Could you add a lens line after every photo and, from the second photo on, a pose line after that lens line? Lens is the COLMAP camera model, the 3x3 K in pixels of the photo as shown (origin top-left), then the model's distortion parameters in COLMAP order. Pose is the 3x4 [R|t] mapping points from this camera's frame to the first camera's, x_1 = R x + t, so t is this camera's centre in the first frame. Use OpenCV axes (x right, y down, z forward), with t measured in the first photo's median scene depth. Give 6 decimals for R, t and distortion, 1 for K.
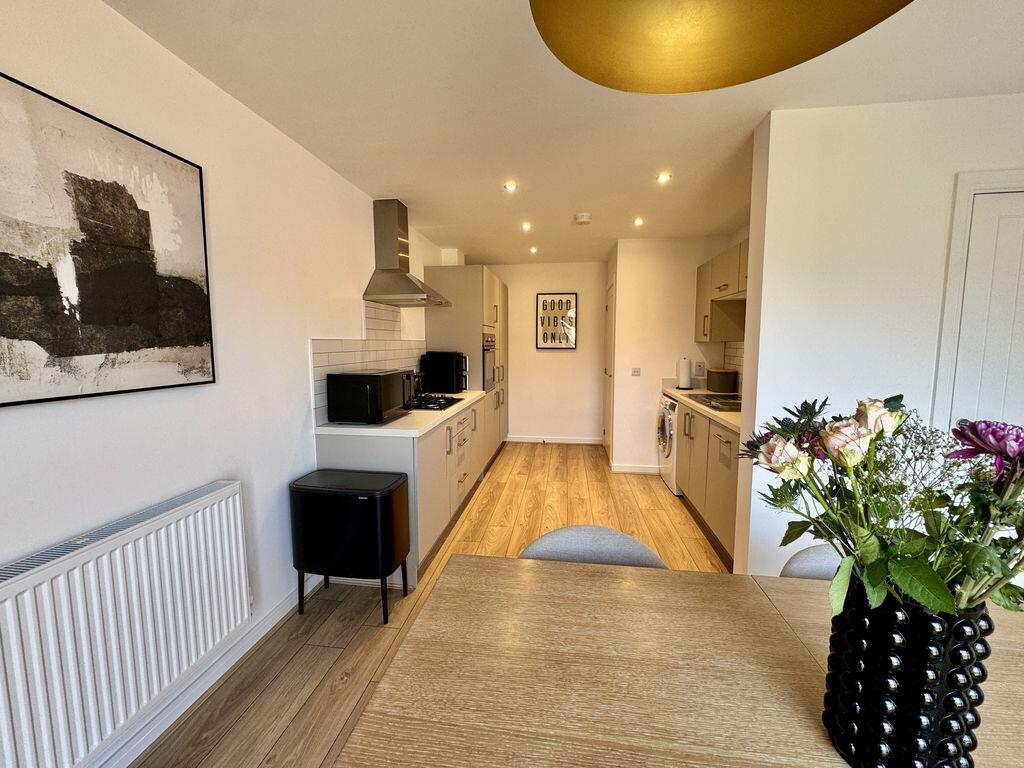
lens RADIAL K [[411.4, 0, 511.8], [0, 411.4, 383.0], [0, 0, 1]] dist [-0.001829, -0.000094]
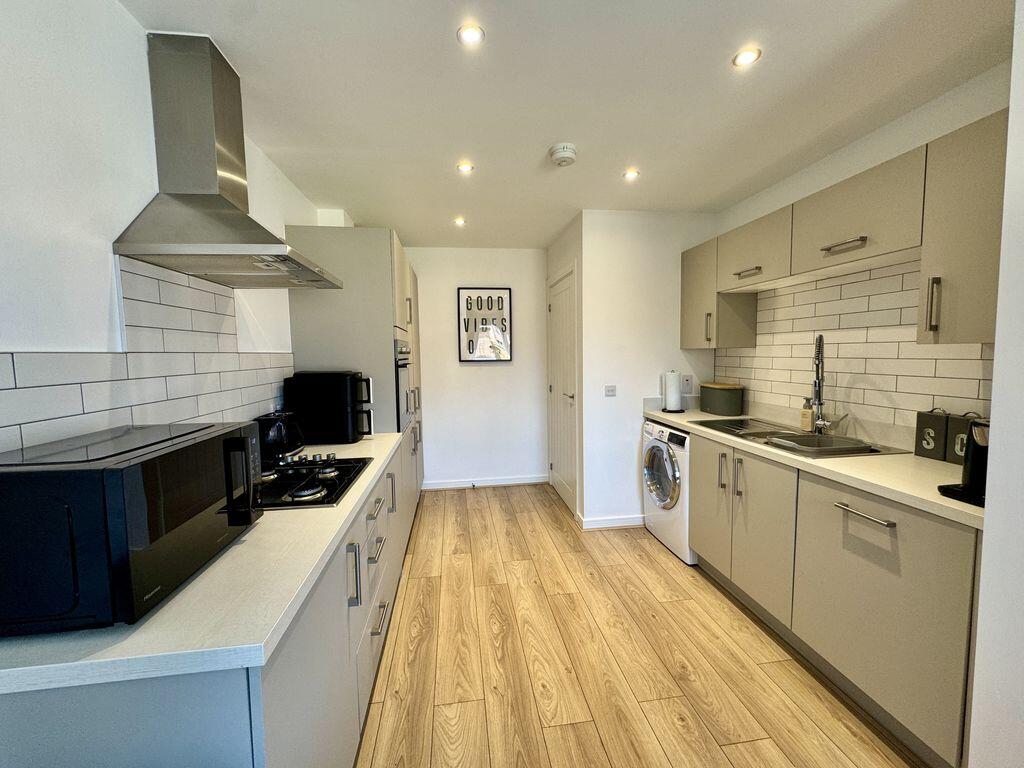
lens RADIAL K [[411.4, 0, 511.8], [0, 411.4, 383.0], [0, 0, 1]] dist [-0.001829, -0.000094]
pose [[0.962279, -0.034915, 0.269815, -0.067259], [0.041955, 0.998912, -0.020369, -0.034449], [-0.268810, 0.030921, 0.962697, 0.347286]]
